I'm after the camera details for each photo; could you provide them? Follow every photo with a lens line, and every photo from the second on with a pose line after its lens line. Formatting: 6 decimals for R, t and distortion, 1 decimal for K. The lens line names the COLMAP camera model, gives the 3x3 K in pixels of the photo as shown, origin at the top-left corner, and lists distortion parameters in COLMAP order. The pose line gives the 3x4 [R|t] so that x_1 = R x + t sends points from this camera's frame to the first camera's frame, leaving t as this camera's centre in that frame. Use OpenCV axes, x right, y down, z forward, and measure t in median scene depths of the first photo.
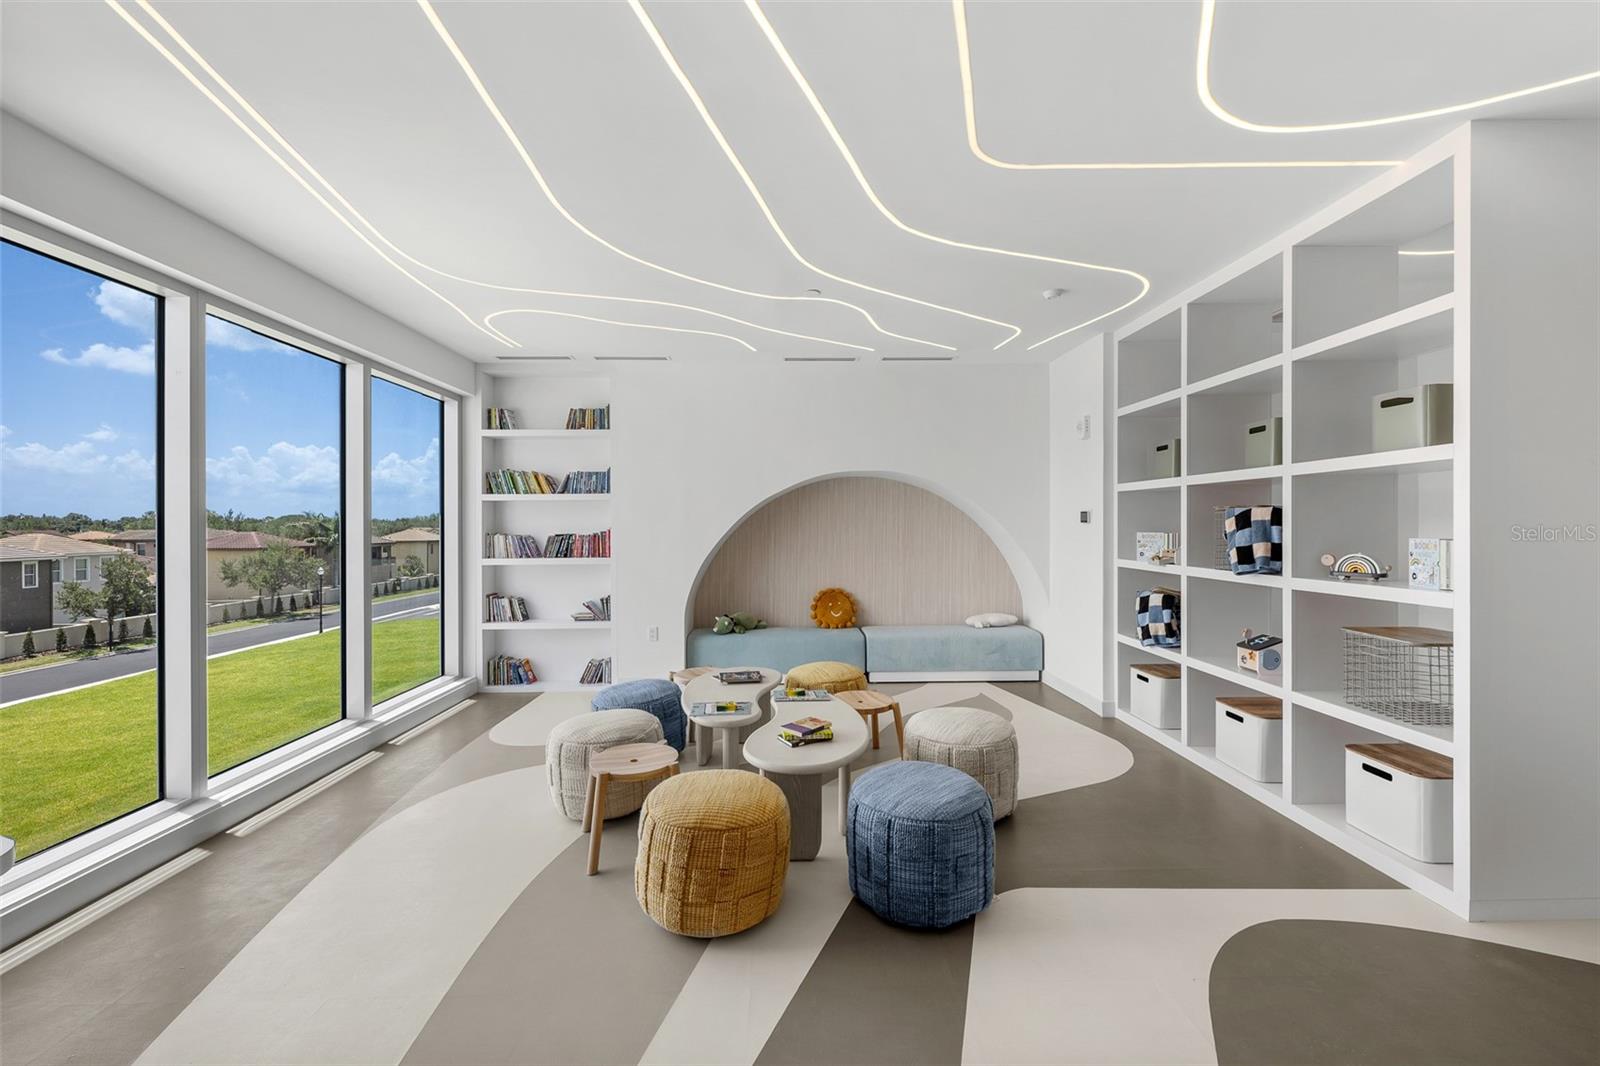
lens RADIAL K [[641.3, 0, 799.5], [0, 641.3, 529.2], [0, 0, 1]] dist [0.003715, 0.000524]
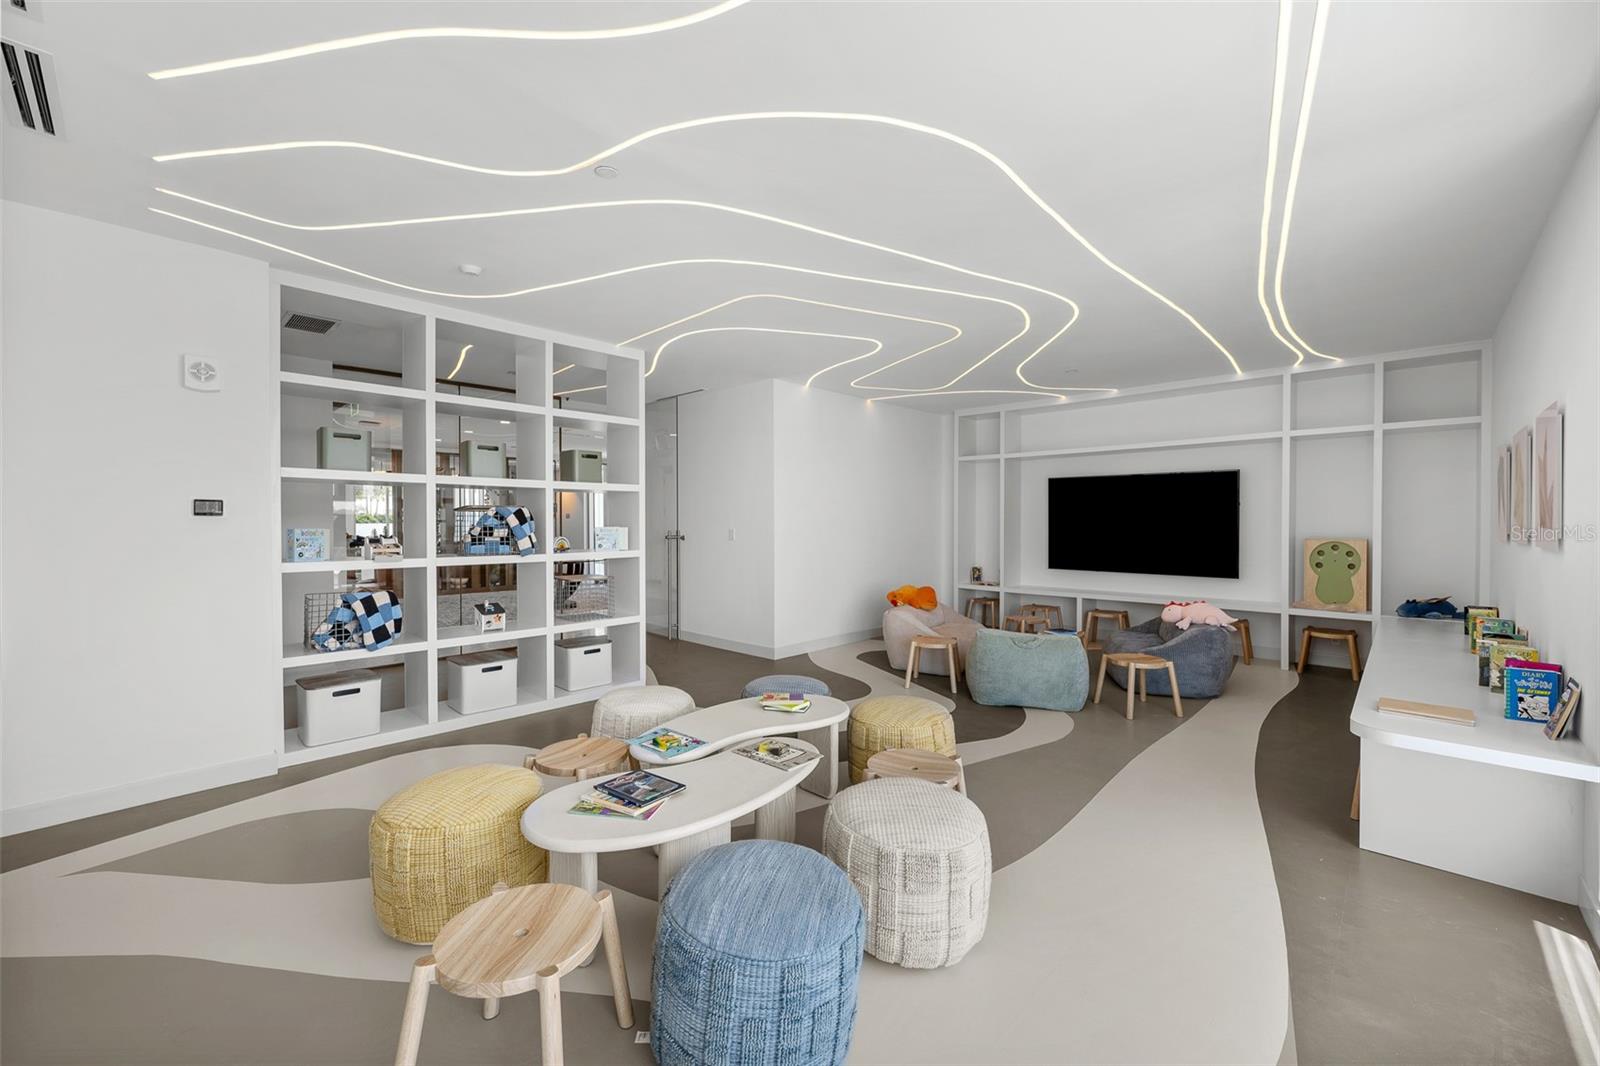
lens RADIAL K [[641.3, 0, 802.2], [0, 641.3, 525.6], [0, 0, 1]] dist [0.003715, 0.000524]
pose [[-0.707683, -0.016059, 0.706348, -0.603782], [-0.005149, 0.999832, 0.017573, -0.019970], [-0.706512, 0.008799, -0.707647, 1.307020]]
